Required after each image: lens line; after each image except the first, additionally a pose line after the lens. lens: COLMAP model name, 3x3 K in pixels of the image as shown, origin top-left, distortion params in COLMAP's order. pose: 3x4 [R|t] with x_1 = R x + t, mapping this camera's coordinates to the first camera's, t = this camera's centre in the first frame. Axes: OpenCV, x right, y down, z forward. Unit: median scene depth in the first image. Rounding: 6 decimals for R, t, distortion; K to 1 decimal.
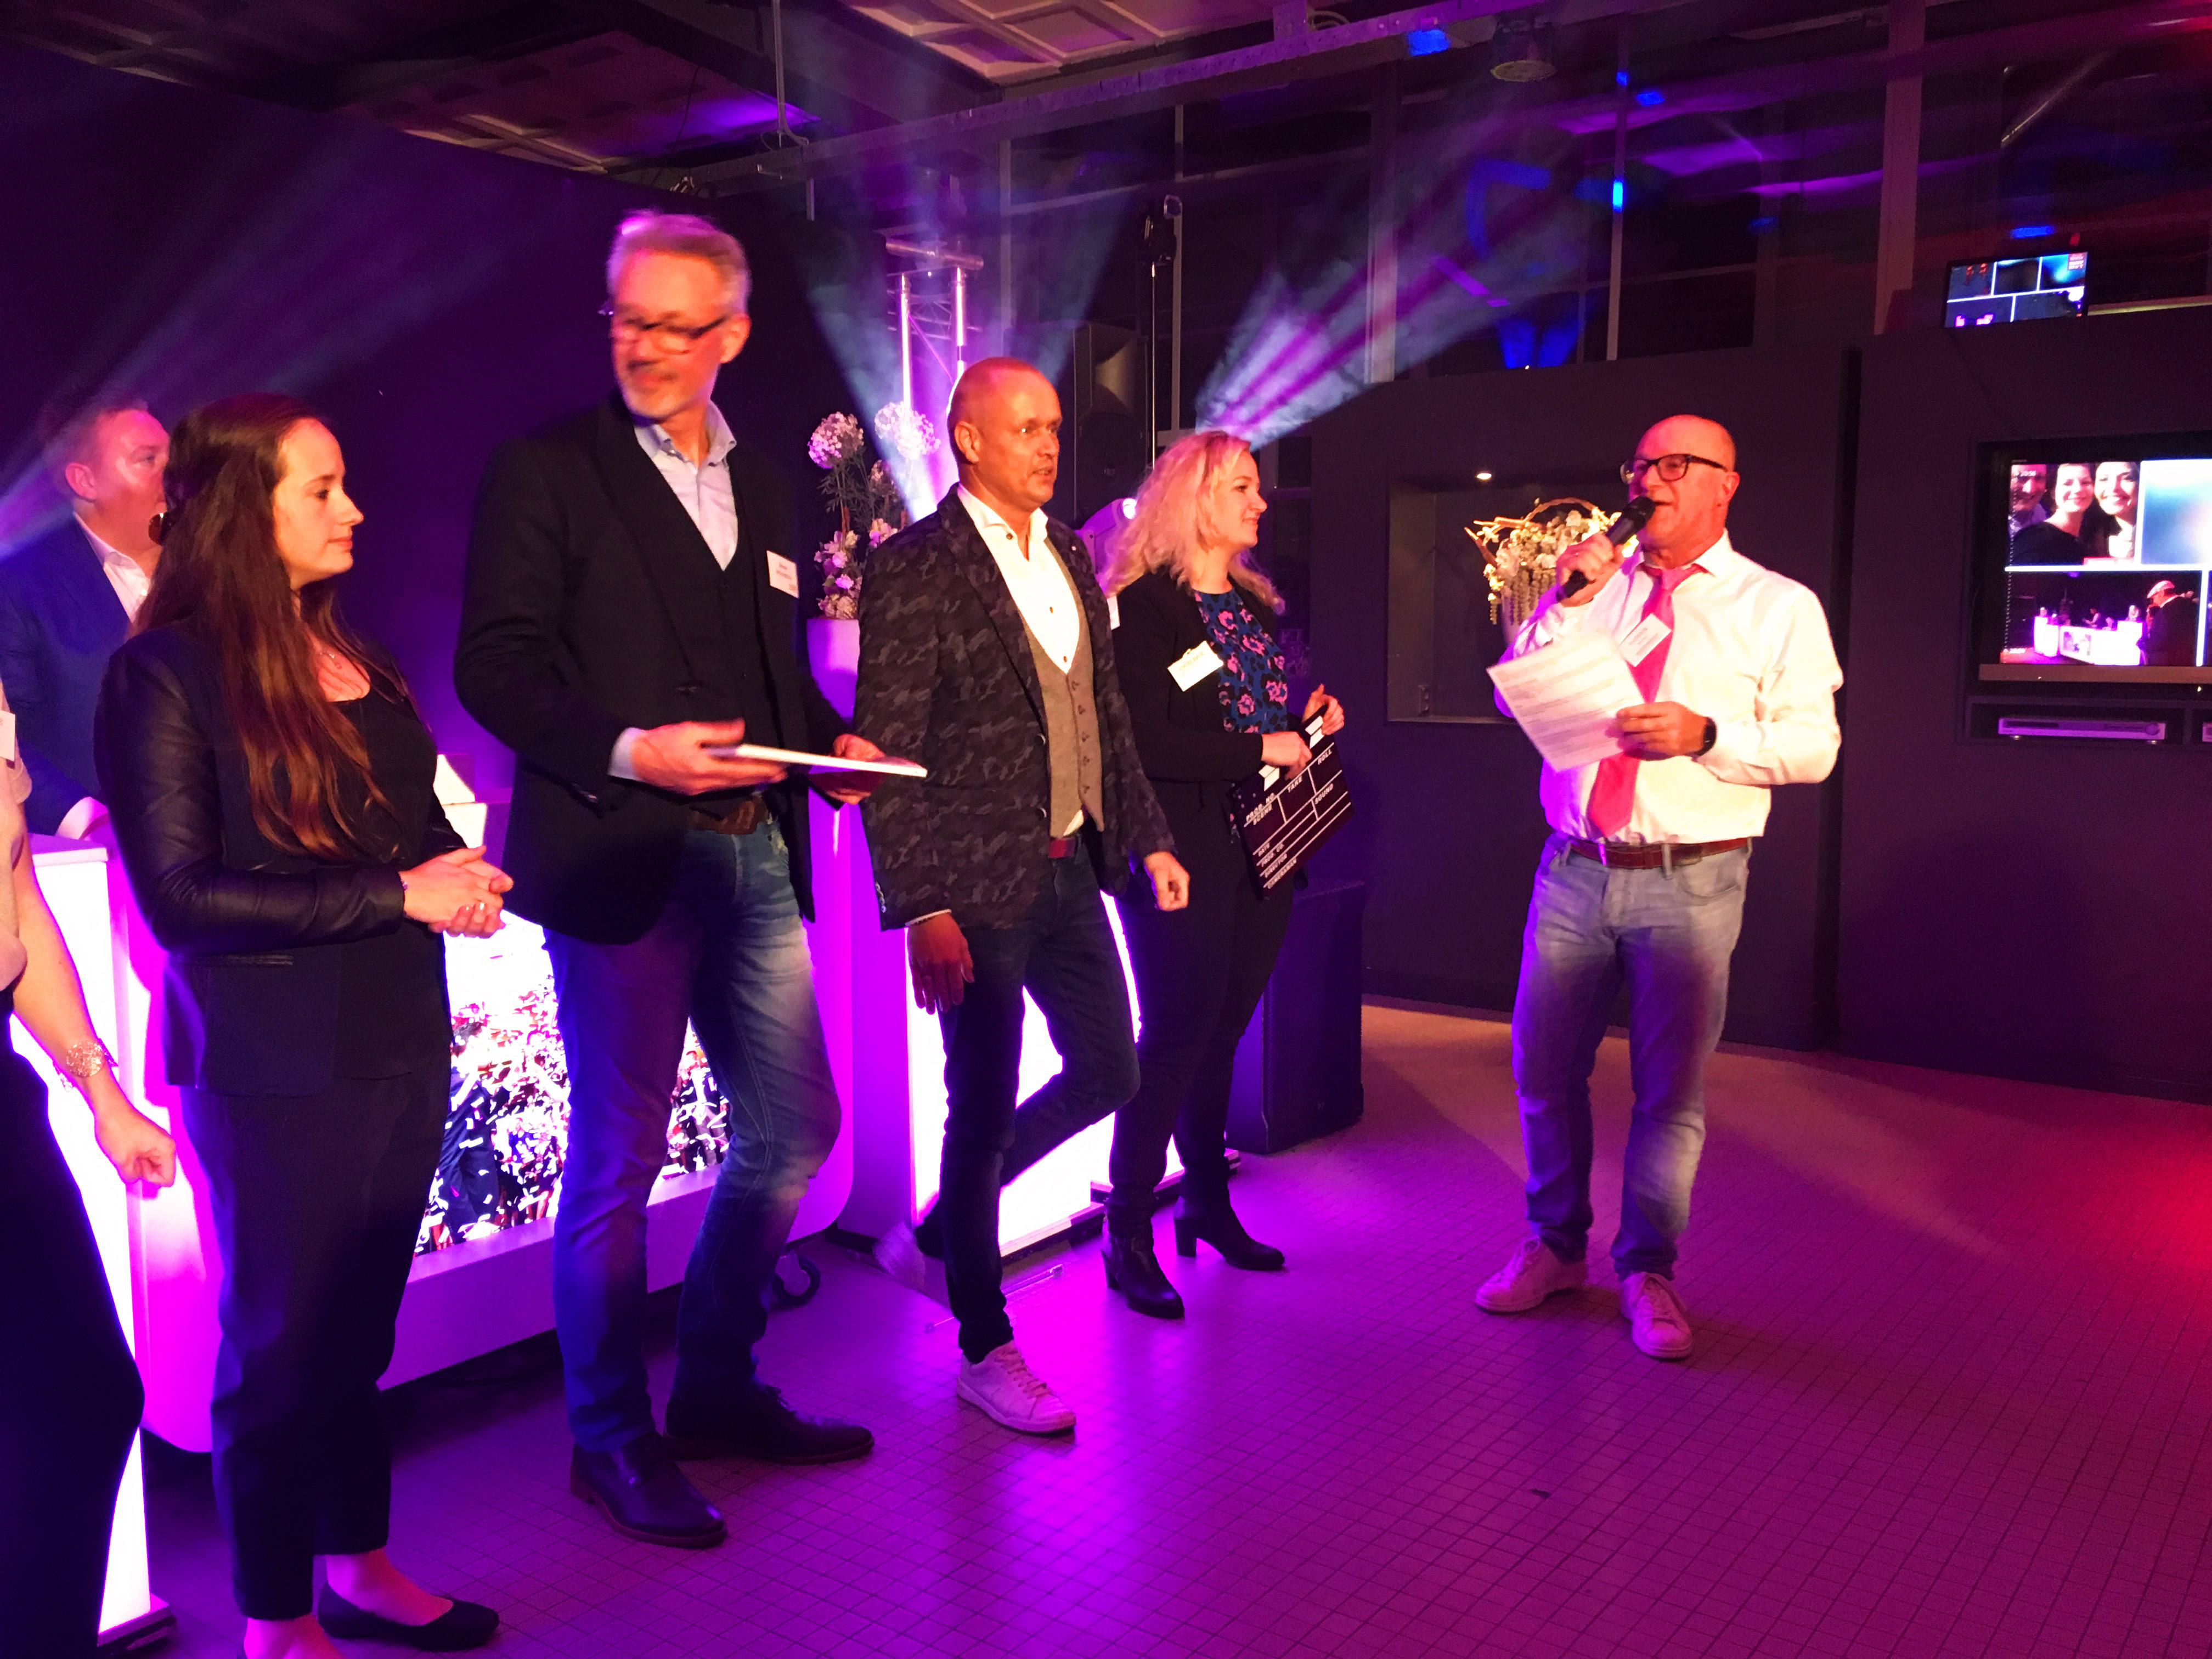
lens RADIAL K [[1759.6, 0, 1109.4], [0, 1759.6, 827.2], [0, 0, 1]] dist [0.023683, -0.066766]
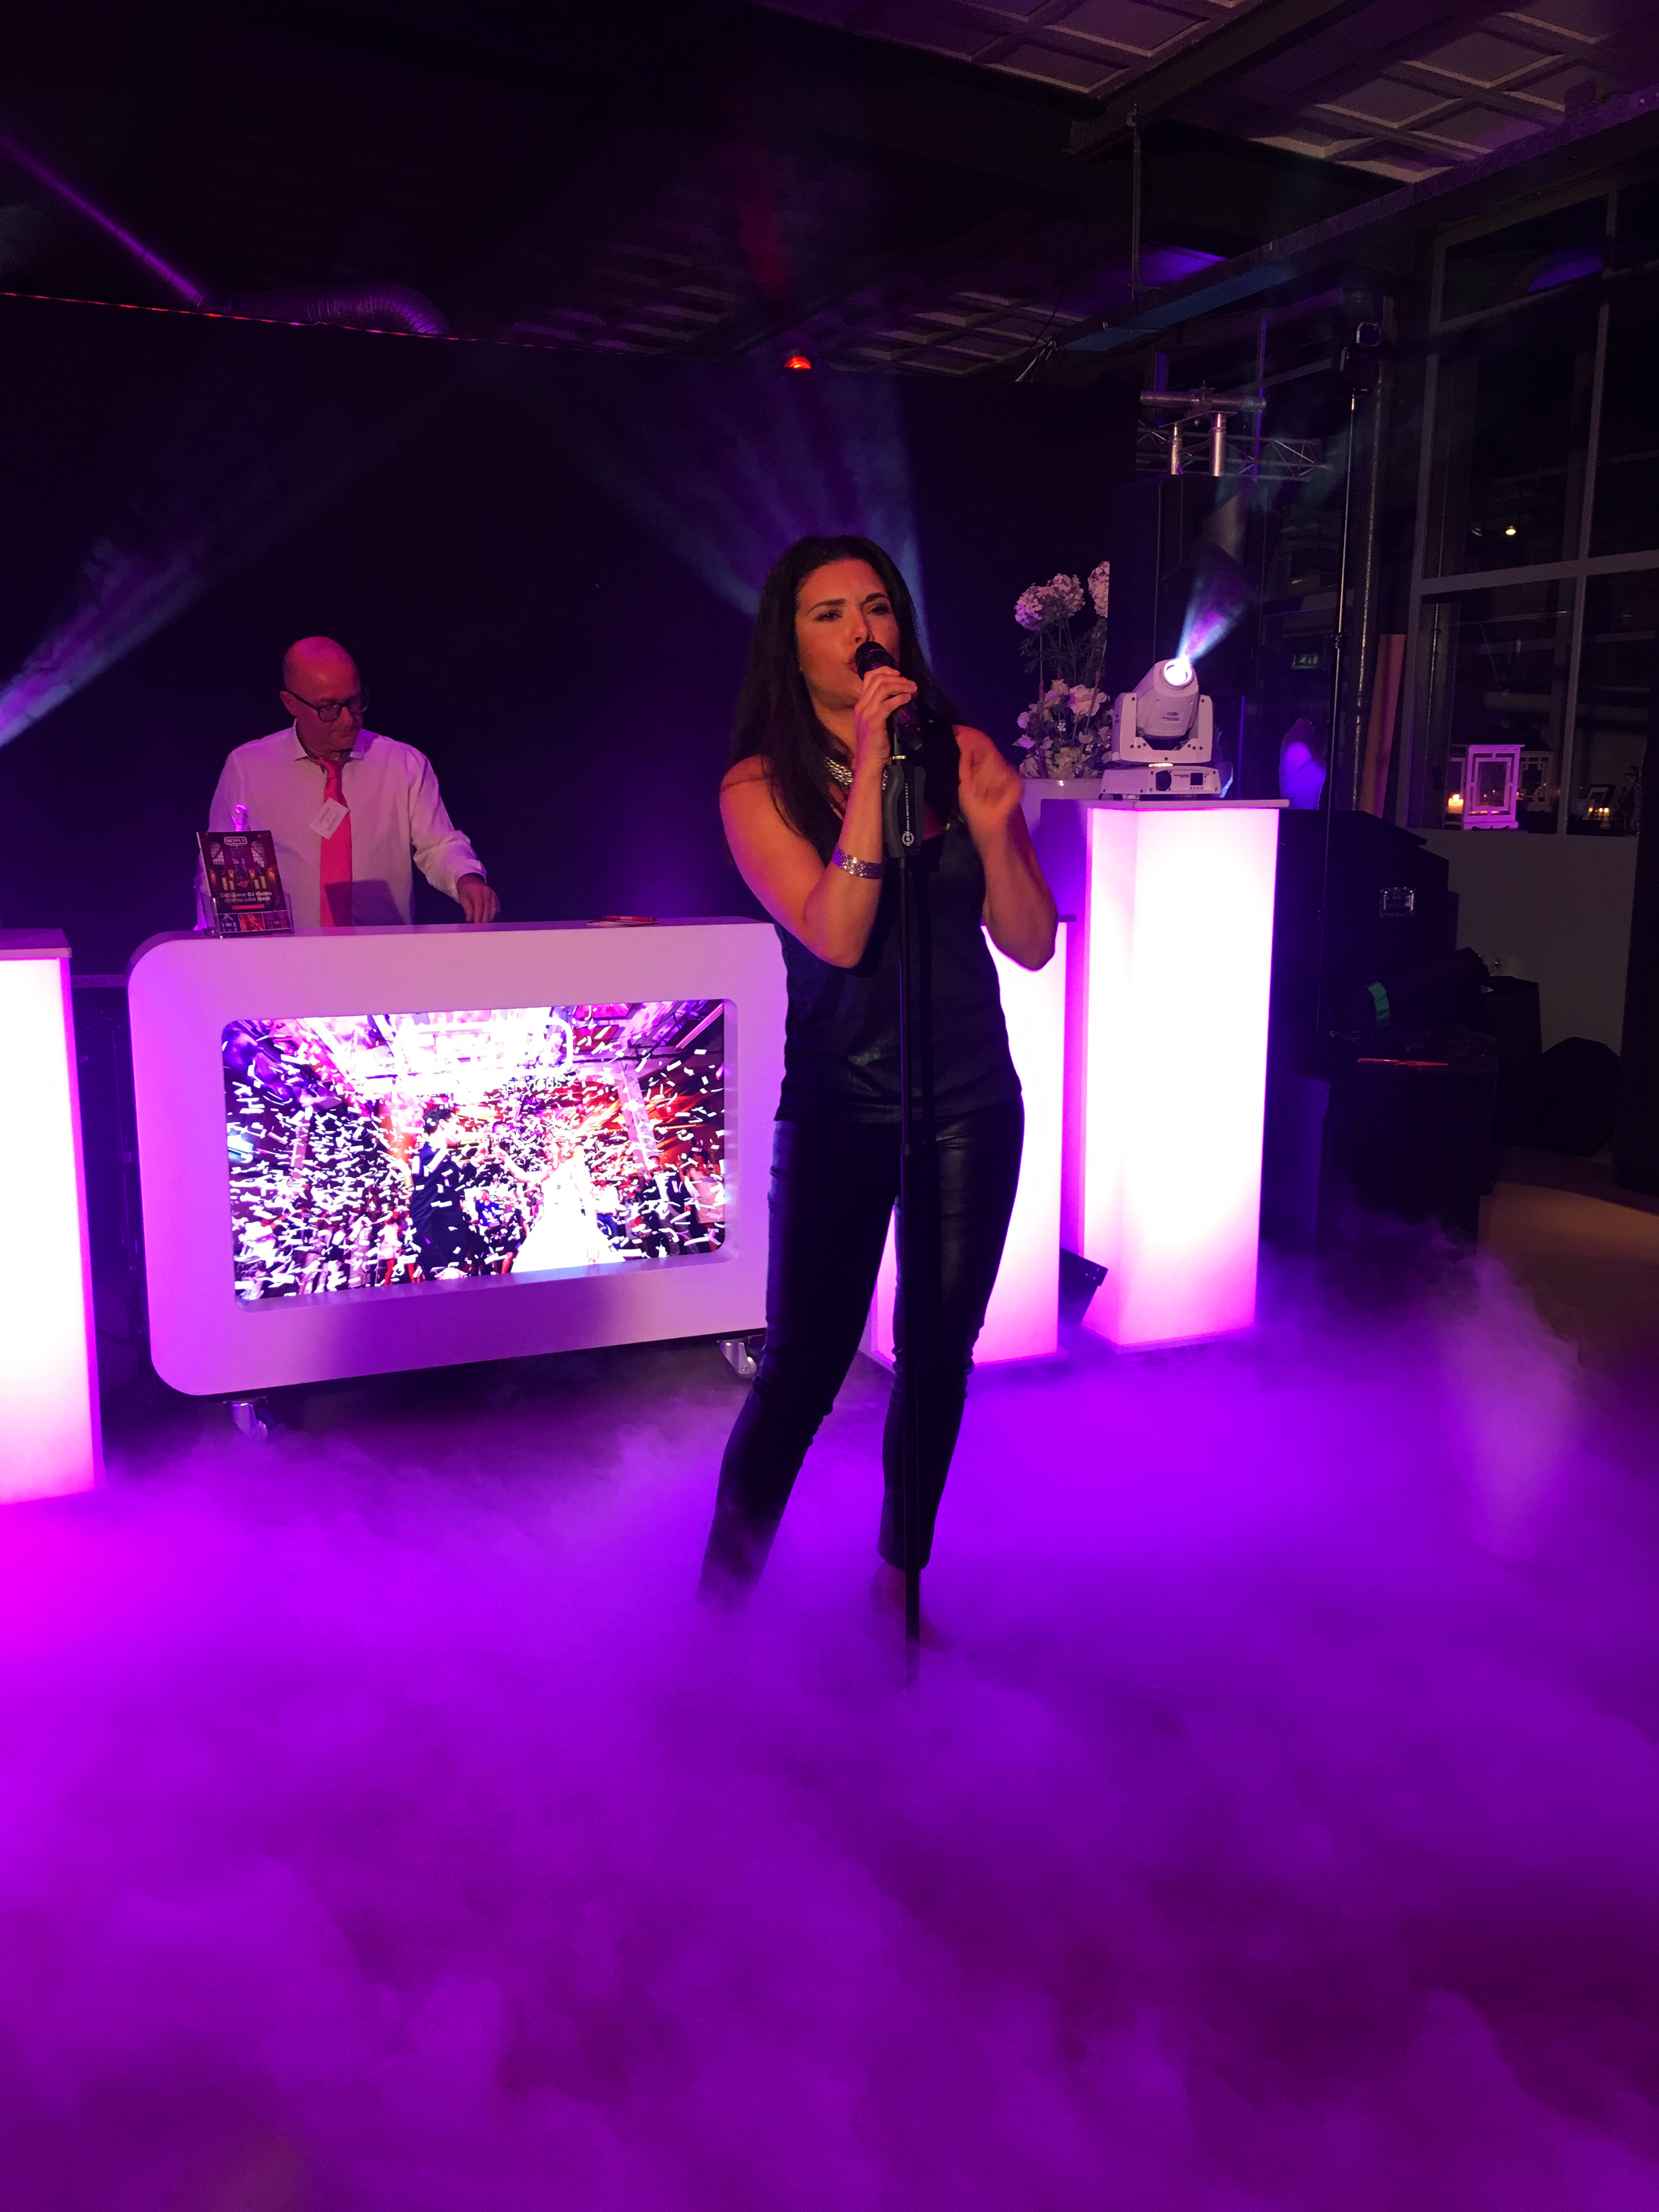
lens RADIAL K [[1759.6, 0, 841.9], [0, 1759.6, 1097.3], [0, 0, 1]] dist [0.023683, -0.066766]
pose [[0.860465, 0.096219, -0.500342, 0.491000], [-0.060672, 0.994369, 0.086882, -0.023192], [0.505884, -0.044403, 0.861458, 0.058941]]
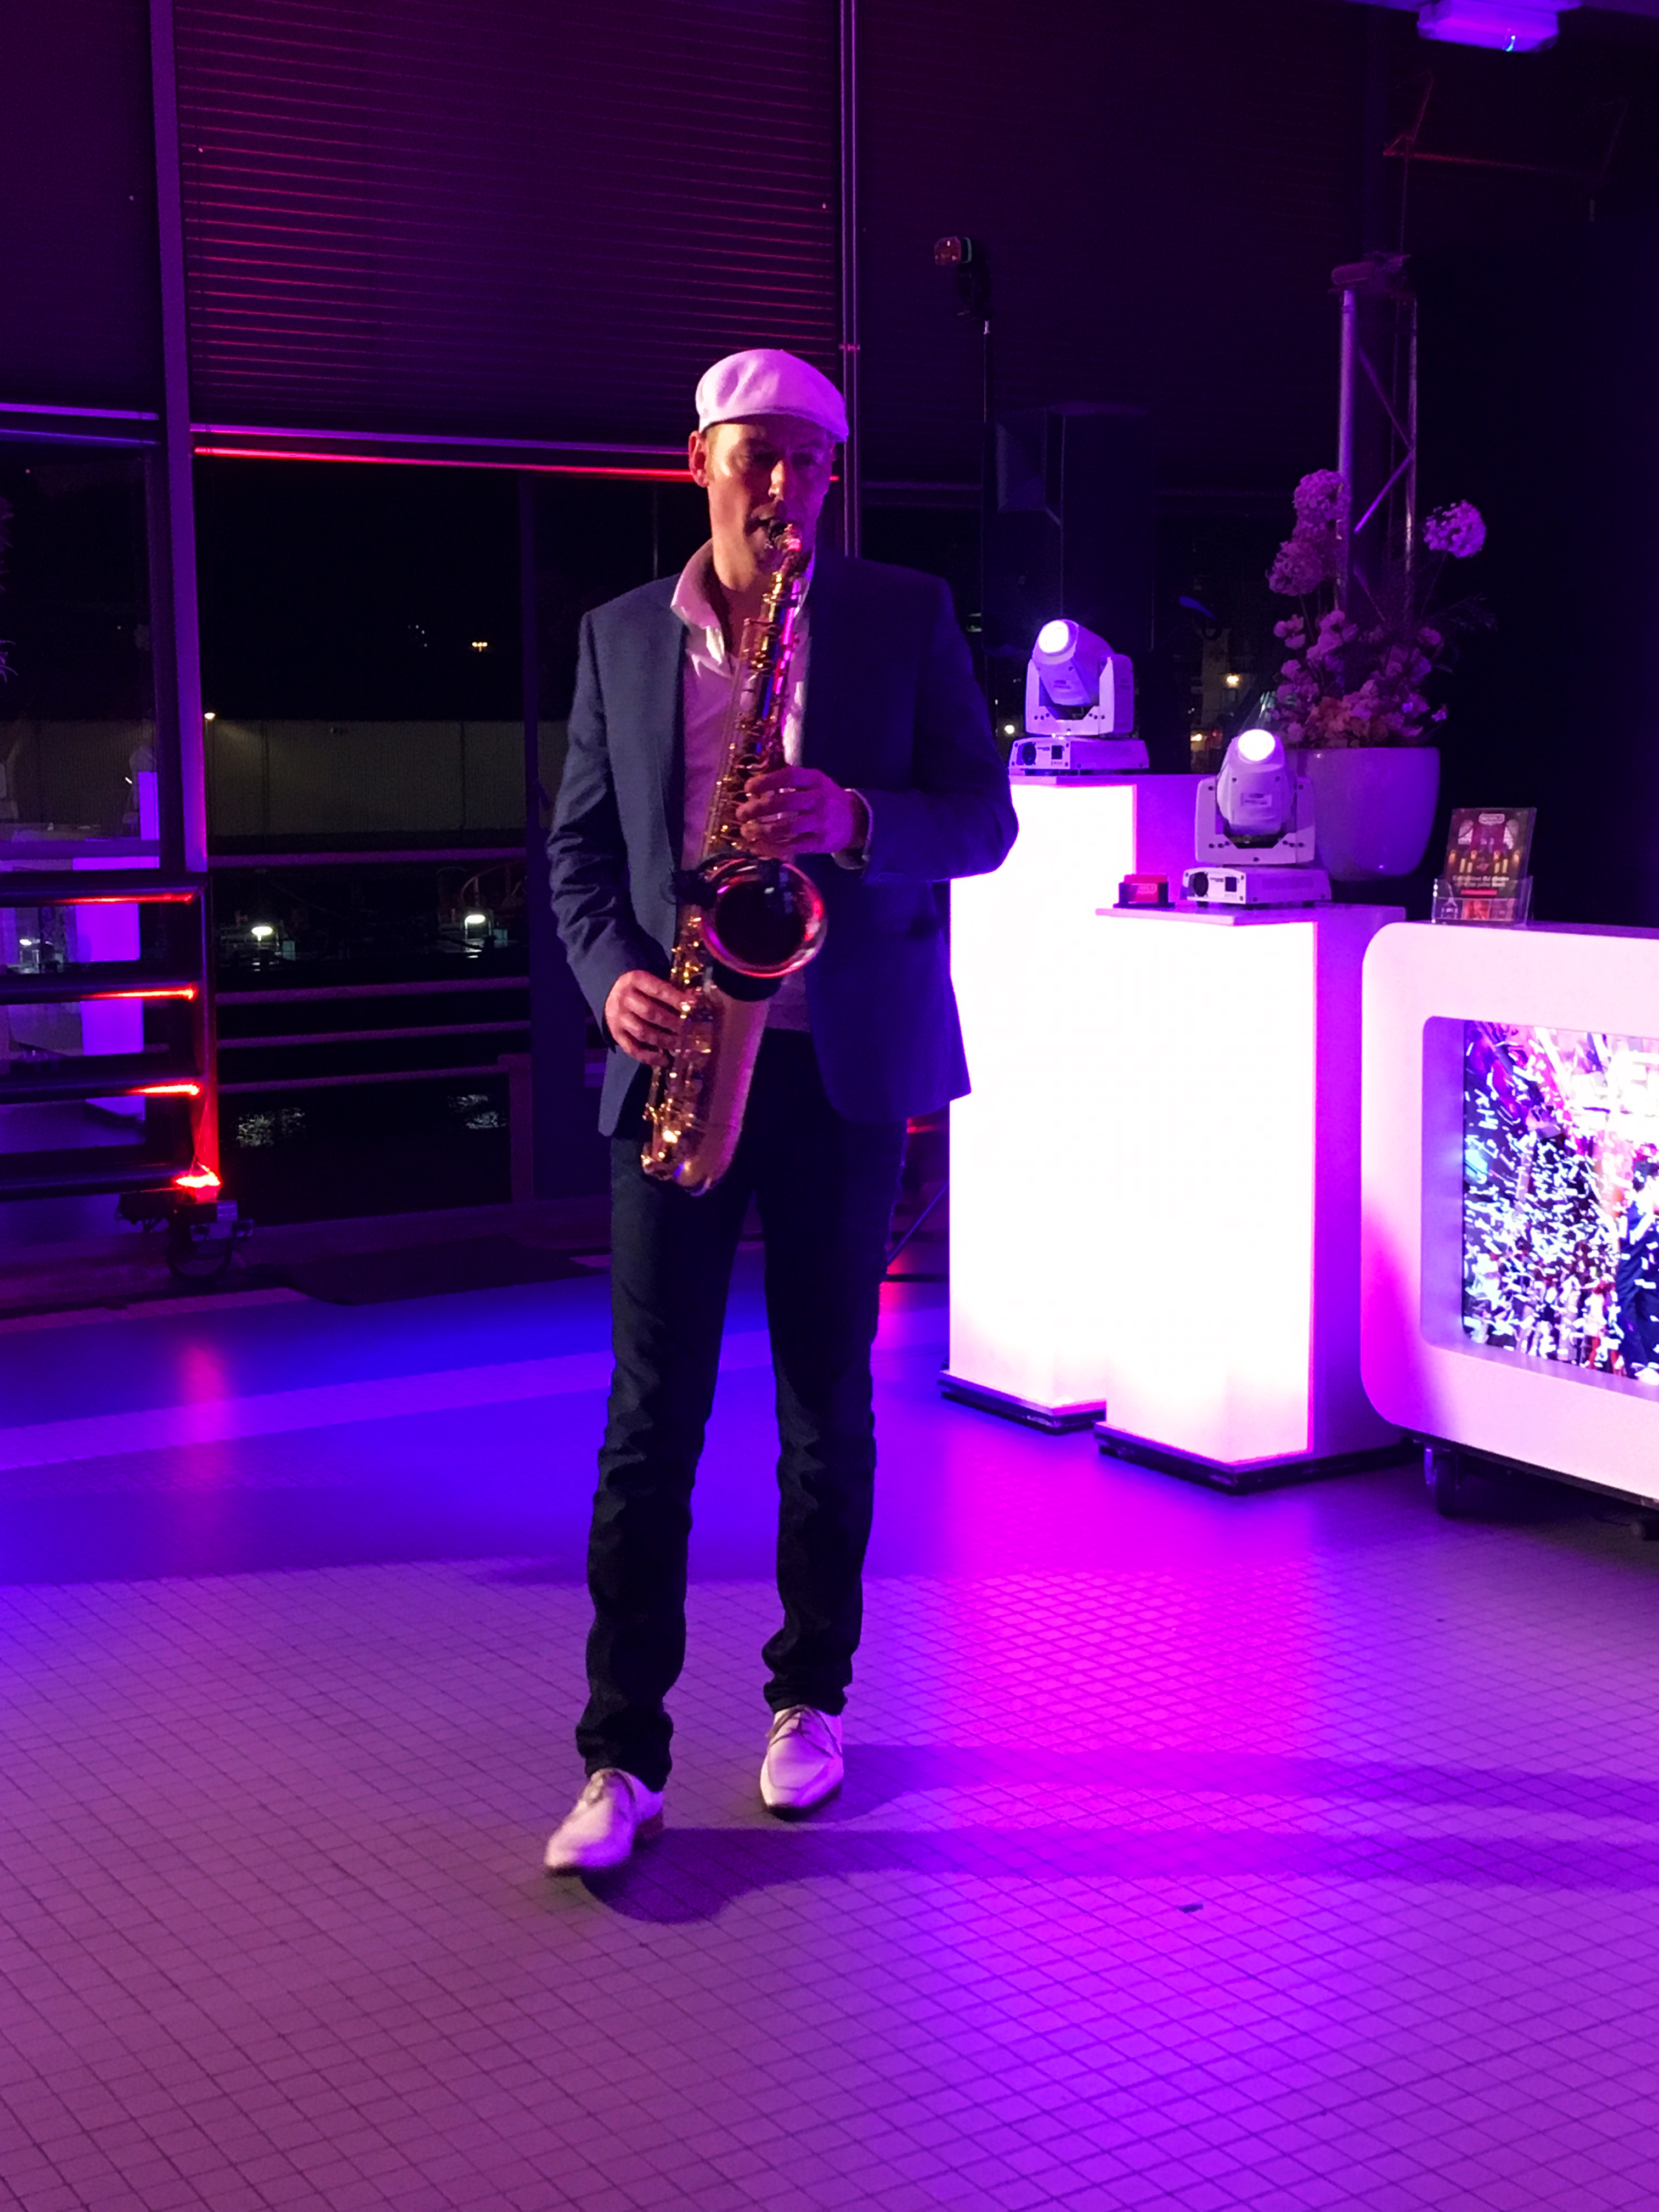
lens RADIAL K [[2943.0, 0, 833.1], [0, 2943.0, 1114.6], [0, 0, 1]] dist [0.071702, 0.000000]
pose [[-0.361252, 0.121378, -0.924535, 1.286349], [-0.094651, 0.981598, 0.165853, -0.142559], [0.927652, 0.147423, -0.343115, 1.093415]]
